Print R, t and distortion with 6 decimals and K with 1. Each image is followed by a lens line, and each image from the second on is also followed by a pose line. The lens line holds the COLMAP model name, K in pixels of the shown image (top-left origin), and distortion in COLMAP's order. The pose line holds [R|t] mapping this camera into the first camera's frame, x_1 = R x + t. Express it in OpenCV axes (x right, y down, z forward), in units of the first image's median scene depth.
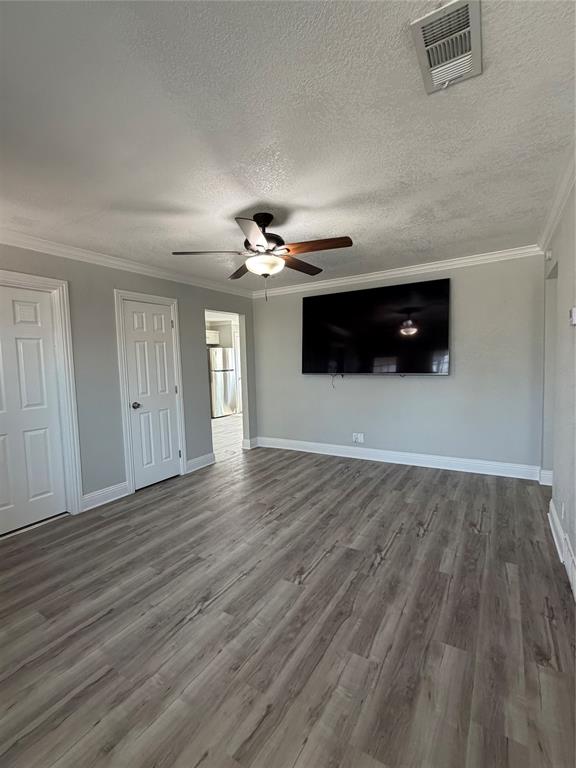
lens RADIAL K [[350.0, 0, 288.0], [0, 350.0, 384.0], [0, 0, 1]] dist [-0.000400, -0.000068]
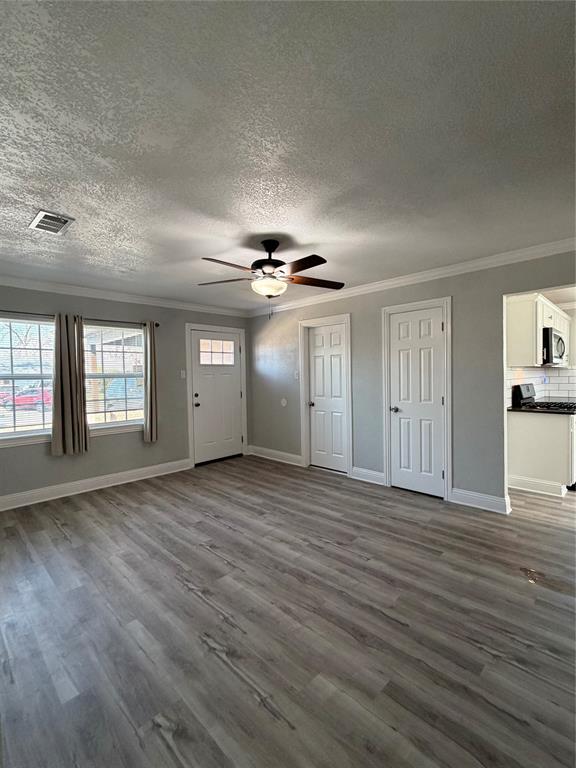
lens RADIAL K [[350.0, 0, 288.0], [0, 350.0, 384.0], [0, 0, 1]] dist [-0.000400, -0.000068]
pose [[-0.231379, 0.058942, -0.971077, 0.942549], [-0.039524, 0.996769, 0.069919, -0.109393], [0.972061, 0.054559, -0.228301, 1.244617]]
